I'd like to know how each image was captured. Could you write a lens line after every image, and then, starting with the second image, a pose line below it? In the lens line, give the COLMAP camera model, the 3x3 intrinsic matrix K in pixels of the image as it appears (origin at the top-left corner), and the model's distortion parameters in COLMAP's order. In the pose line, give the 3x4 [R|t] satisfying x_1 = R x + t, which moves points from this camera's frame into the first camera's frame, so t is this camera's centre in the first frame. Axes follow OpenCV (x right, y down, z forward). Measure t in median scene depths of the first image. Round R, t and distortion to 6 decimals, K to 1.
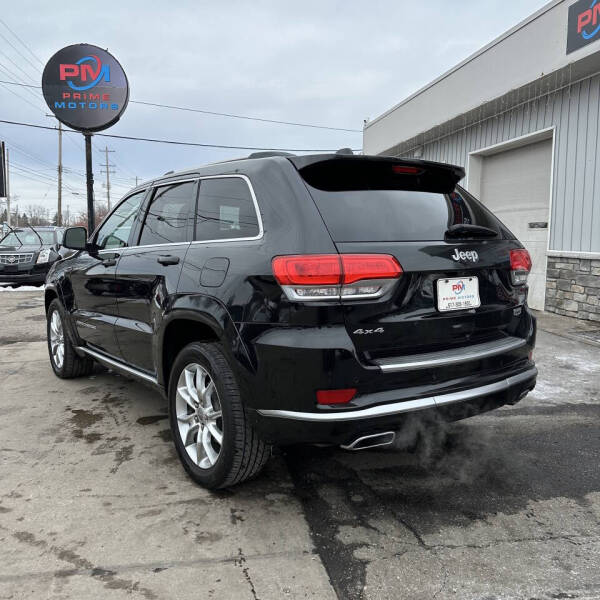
lens RADIAL K [[557.5, 0, 296.4], [0, 557.5, 298.1], [0, 0, 1]] dist [0.006273, 0.000000]
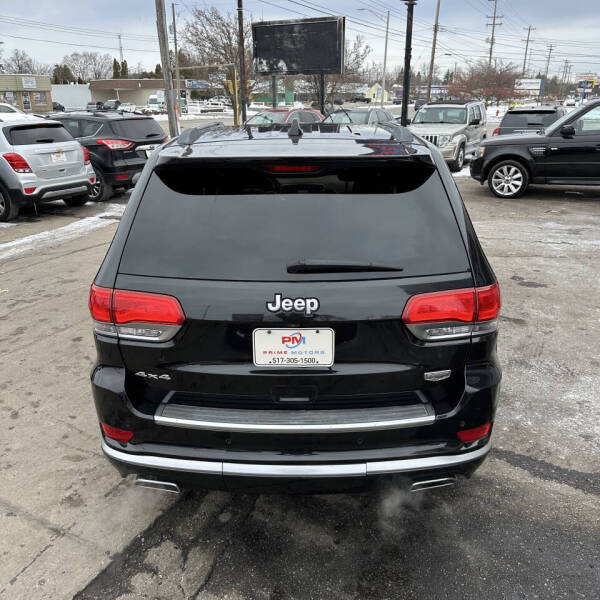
lens RADIAL K [[557.5, 0, 296.7], [0, 557.5, 291.1], [0, 0, 1]] dist [0.006273, 0.000000]
pose [[0.794281, 0.189656, -0.577190, 0.734934], [-0.053460, 0.968160, 0.244557, -0.277251], [0.605194, -0.163391, 0.779130, 0.413898]]
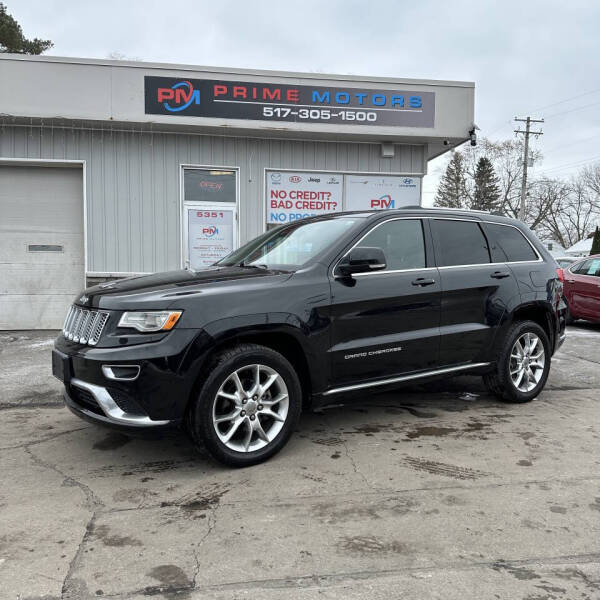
lens RADIAL K [[557.5, 0, 310.7], [0, 557.5, 313.3], [0, 0, 1]] dist [0.006273, 0.000000]
pose [[0.014592, -0.077516, 0.996884, -2.176559], [0.090698, 0.992983, 0.075885, -0.162208], [-0.995772, 0.089308, 0.021520, 1.822705]]
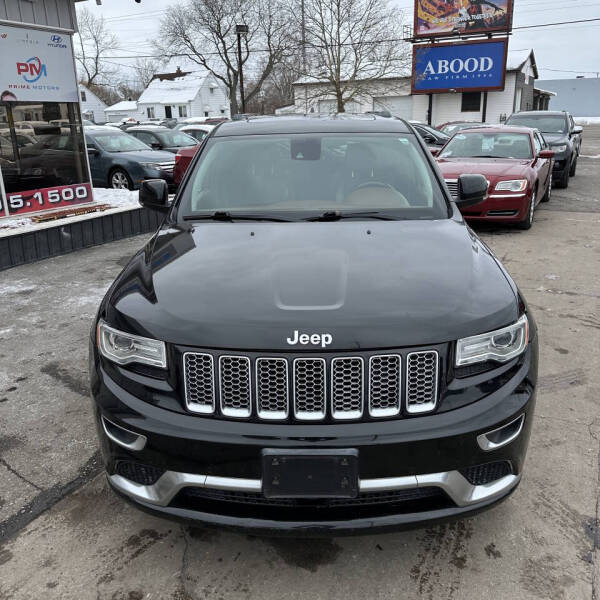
lens RADIAL K [[557.5, 0, 302.3], [0, 557.5, 295.0], [0, 0, 1]] dist [0.006273, 0.000000]
pose [[-0.788722, -0.168417, 0.591231, -1.184232], [0.082644, 0.923962, 0.373448, -0.471093], [-0.609170, 0.343408, -0.714831, 2.935176]]
